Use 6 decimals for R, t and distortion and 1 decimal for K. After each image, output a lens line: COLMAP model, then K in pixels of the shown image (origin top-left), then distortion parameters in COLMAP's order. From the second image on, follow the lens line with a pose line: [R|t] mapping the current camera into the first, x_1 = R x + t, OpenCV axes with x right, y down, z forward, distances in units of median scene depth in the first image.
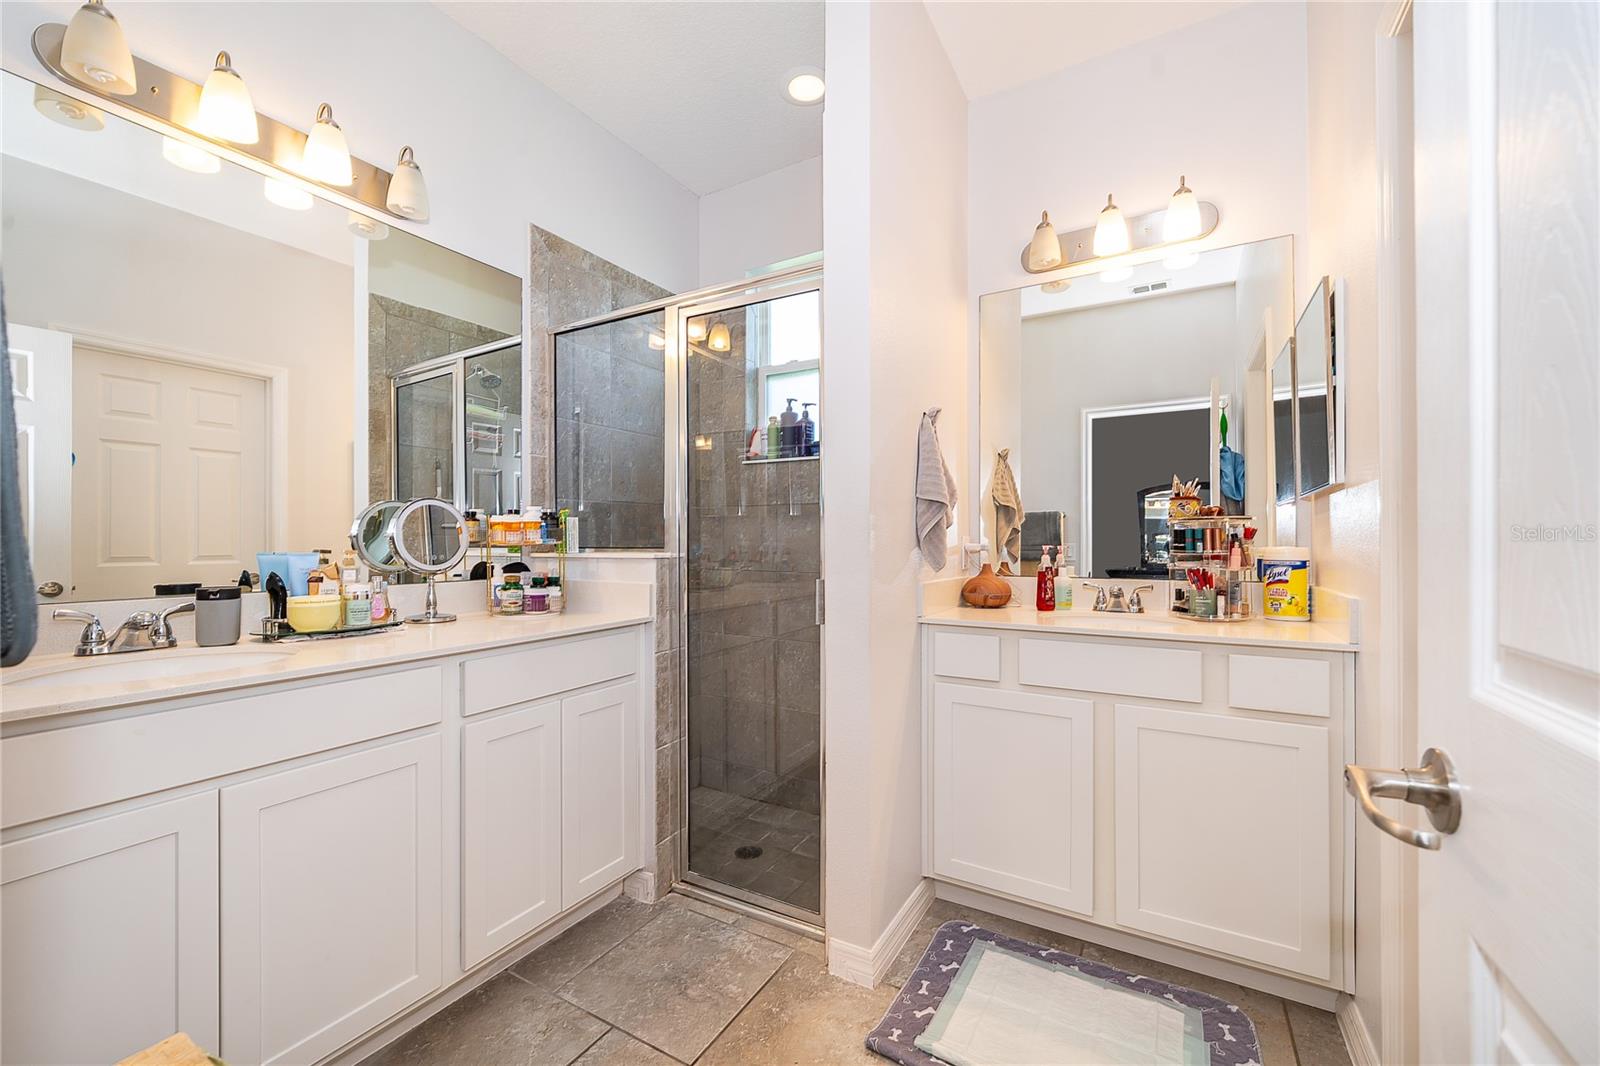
lens RADIAL K [[649.0, 0, 800.0], [0, 649.0, 533.0], [0, 0, 1]] dist [-0.002445, 0.000211]
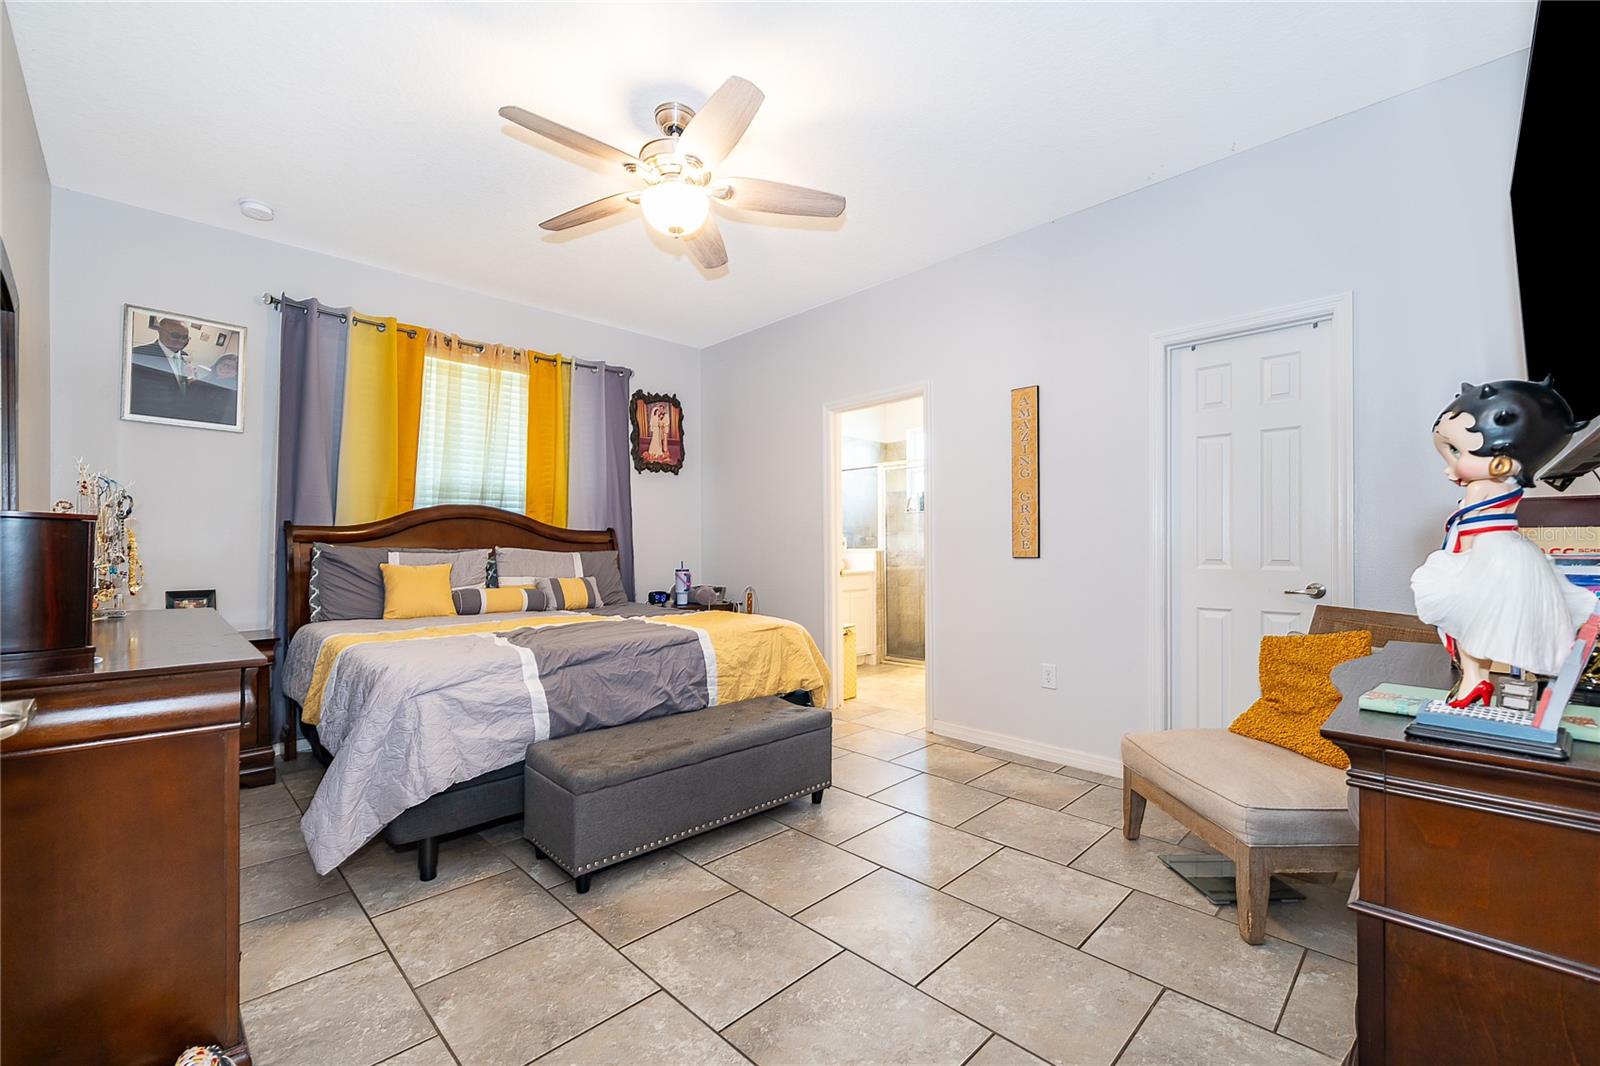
lens RADIAL K [[649.0, 0, 800.0], [0, 649.0, 533.0], [0, 0, 1]] dist [-0.002445, 0.000211]
pose [[0.969367, -0.002013, -0.245607, 0.162316], [-0.001719, 0.999886, -0.014977, -0.001193], [0.245609, 0.014940, 0.969254, -1.866244]]
